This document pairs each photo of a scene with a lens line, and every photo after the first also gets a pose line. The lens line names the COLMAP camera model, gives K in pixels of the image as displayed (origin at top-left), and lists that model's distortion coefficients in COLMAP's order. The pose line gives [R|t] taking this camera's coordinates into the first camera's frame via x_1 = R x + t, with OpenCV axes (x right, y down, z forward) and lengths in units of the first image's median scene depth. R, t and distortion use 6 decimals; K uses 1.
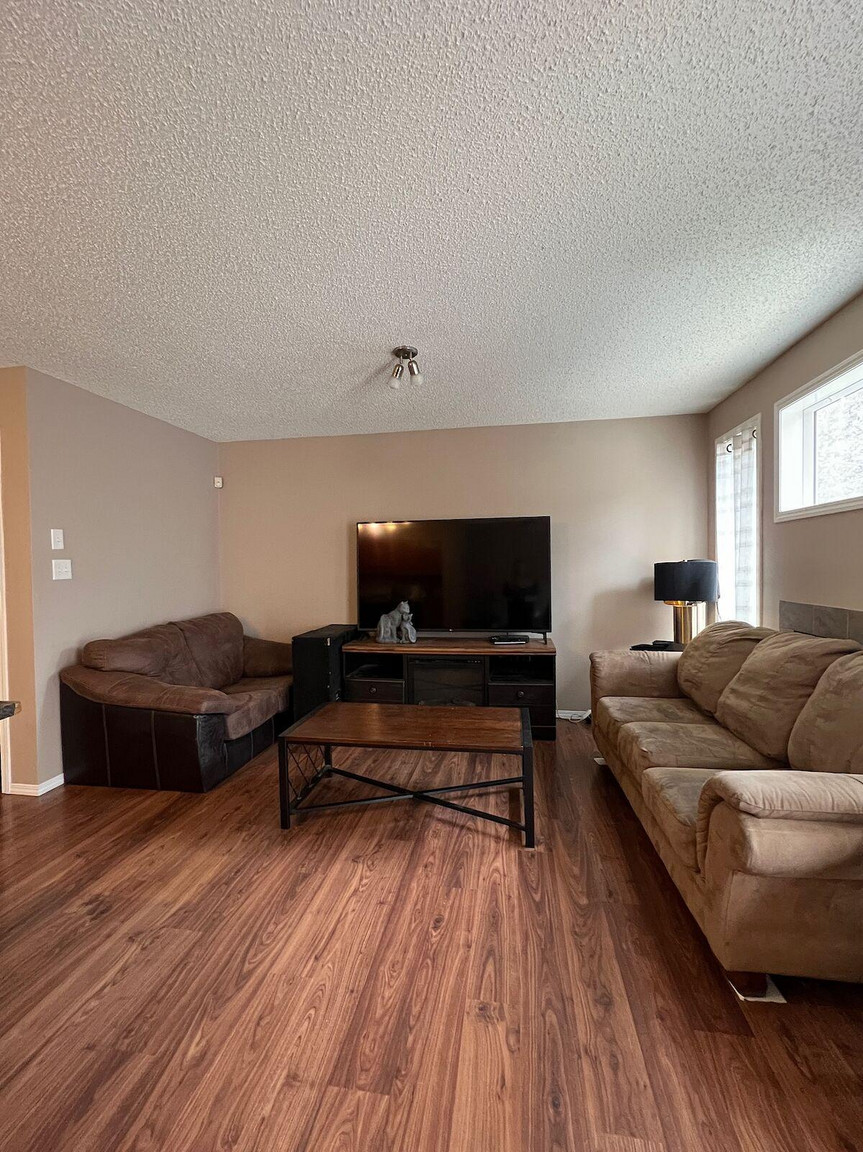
lens RADIAL K [[488.7, 0, 428.9], [0, 488.7, 576.0], [0, 0, 1]] dist [0.003084, -0.000135]
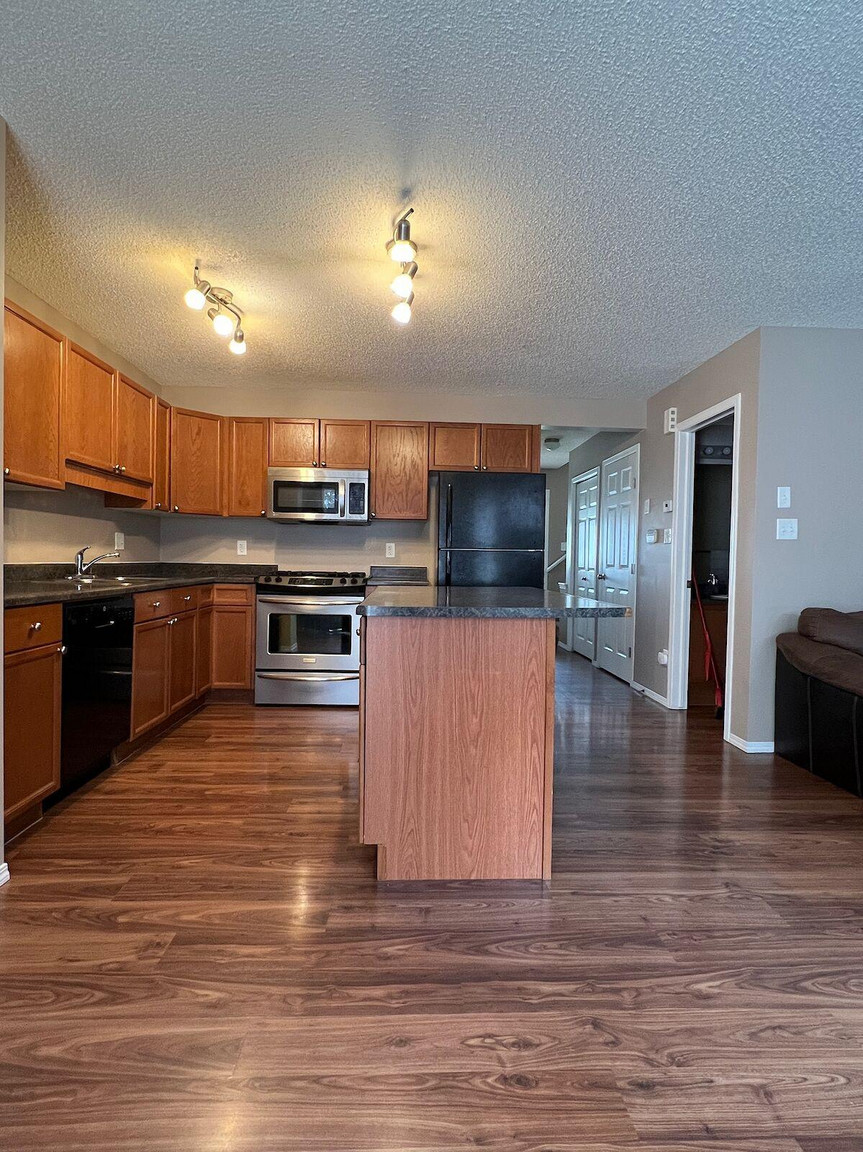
lens RADIAL K [[581.4, 0, 430.3], [0, 581.4, 572.7], [0, 0, 1]] dist [0.000706, -0.001865]
pose [[0.209308, 0.037506, -0.977130, 0.398275], [-0.039389, 0.998777, 0.029900, 0.124812], [0.977056, 0.032230, 0.210530, 0.179574]]
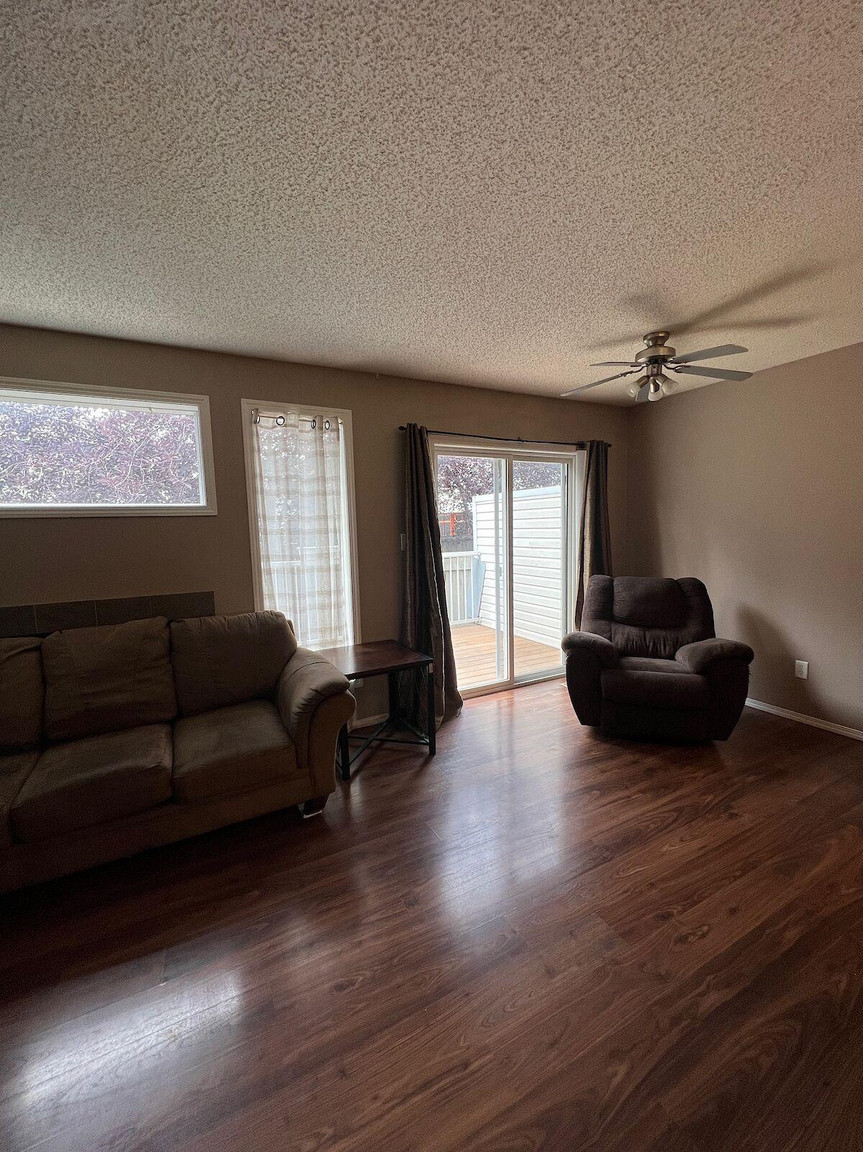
lens RADIAL K [[488.7, 0, 431.1], [0, 488.7, 575.5], [0, 0, 1]] dist [0.003084, -0.000135]
pose [[-0.613855, -0.057110, 0.787350, -0.793694], [0.046446, 0.993039, 0.108241, -0.104502], [-0.788051, 0.103014, -0.606929, 1.476031]]
